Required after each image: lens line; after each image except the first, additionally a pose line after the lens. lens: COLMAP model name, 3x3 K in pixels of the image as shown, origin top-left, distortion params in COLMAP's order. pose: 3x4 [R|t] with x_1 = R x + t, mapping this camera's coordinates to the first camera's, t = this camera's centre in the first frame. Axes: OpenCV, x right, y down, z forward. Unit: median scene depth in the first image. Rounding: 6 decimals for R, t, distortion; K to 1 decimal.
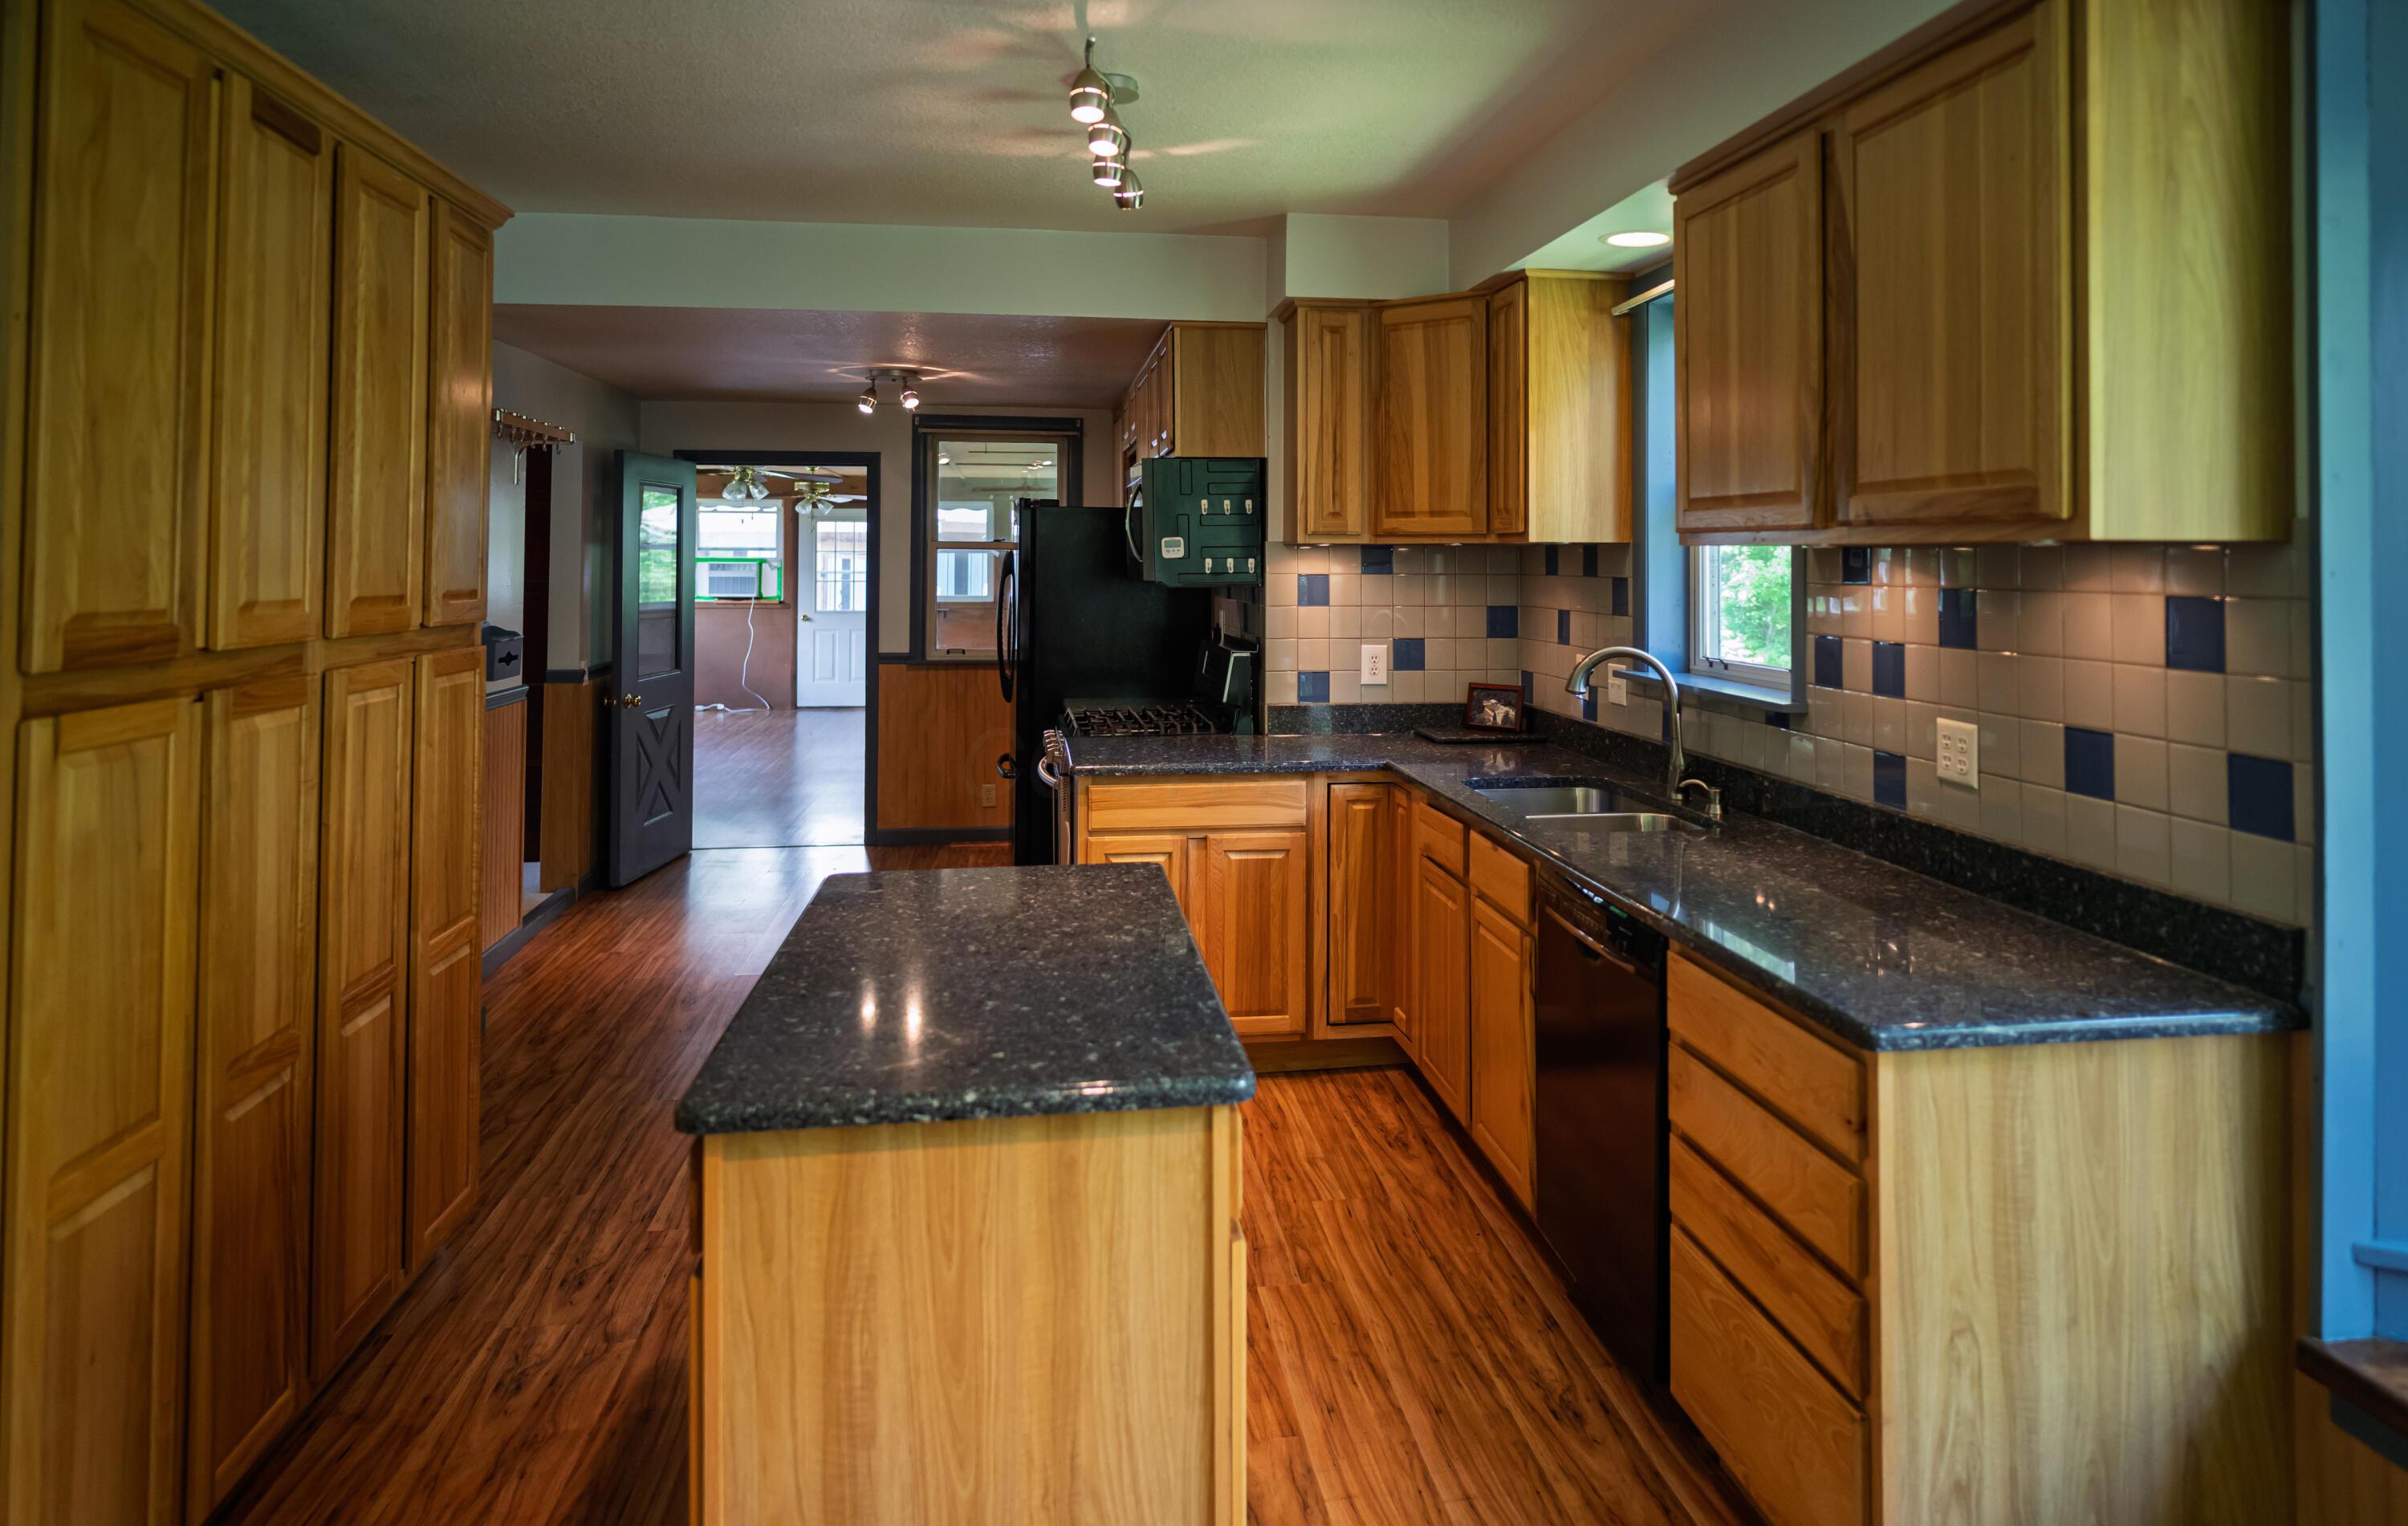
lens RADIAL K [[1462.7, 0, 1219.7], [0, 1462.7, 521.8], [0, 0, 1]] dist [-0.001400, 0.000741]
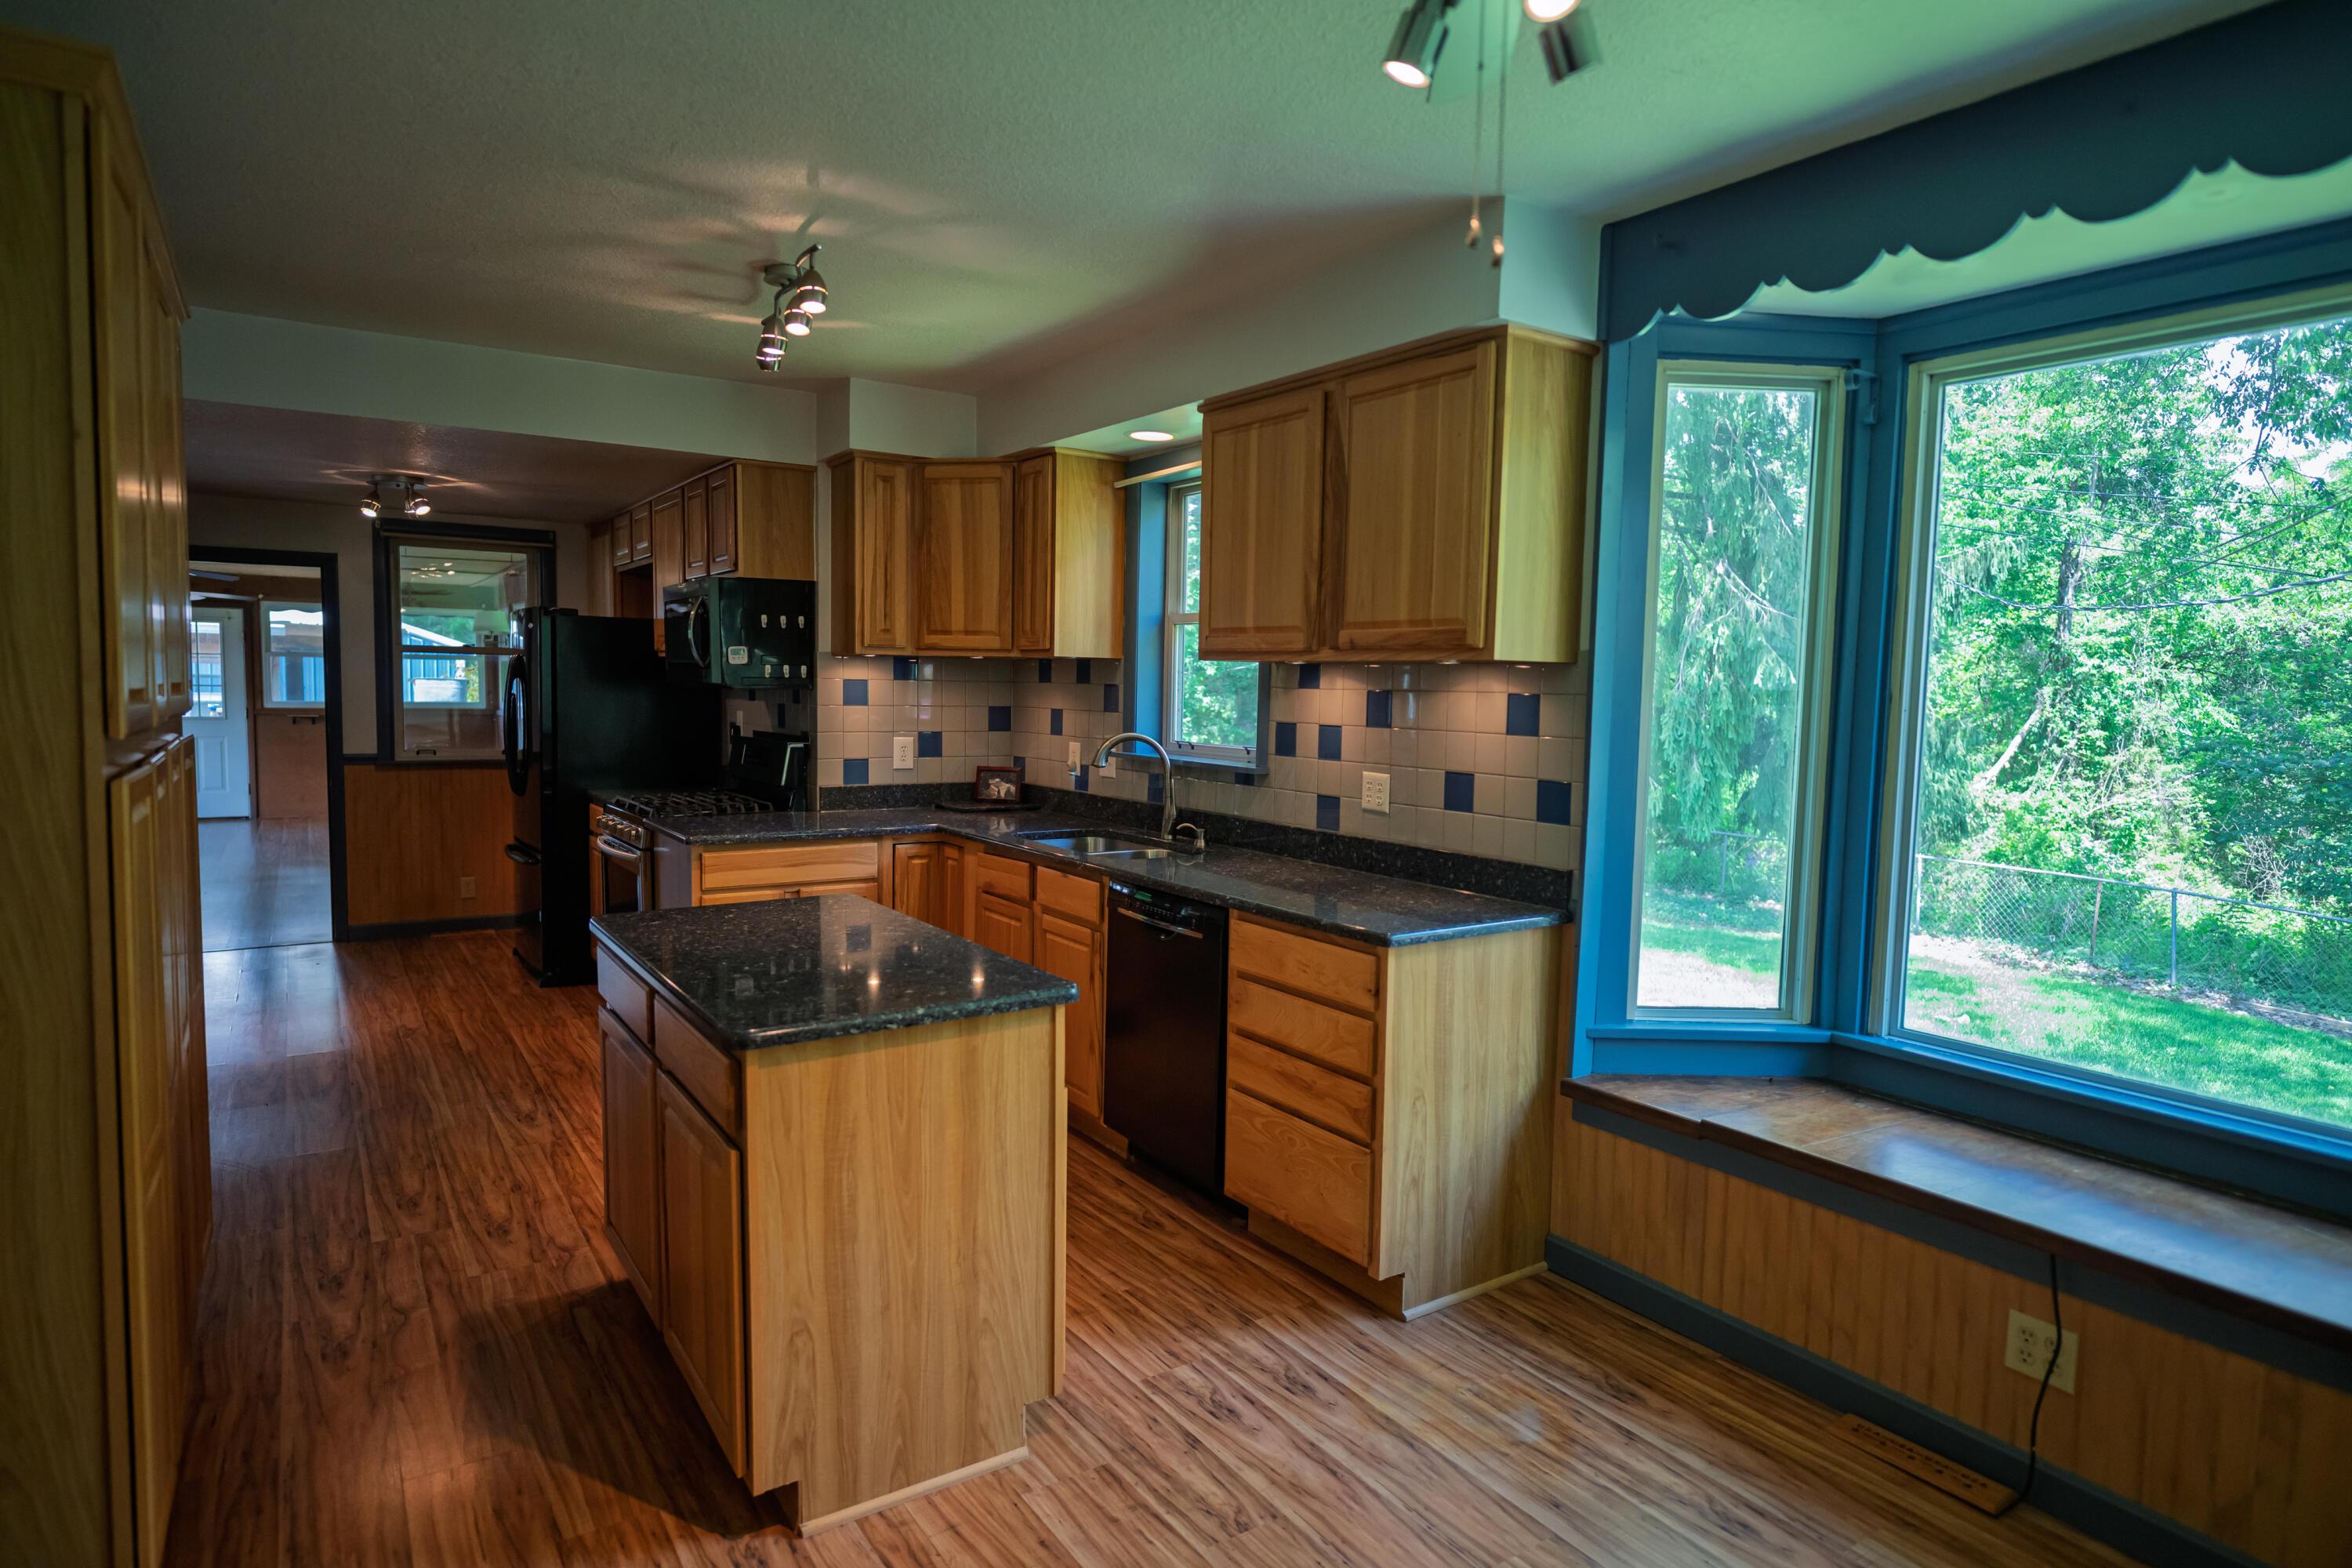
lens RADIAL K [[1321.8, 0, 1174.8], [0, 1321.8, 782.6], [0, 0, 1]] dist [0.000750, 0.002411]
pose [[0.899102, -0.021465, 0.437213, -0.326216], [-0.025272, 0.994586, 0.100800, 0.005986], [-0.437009, -0.101679, 0.893691, -0.201273]]
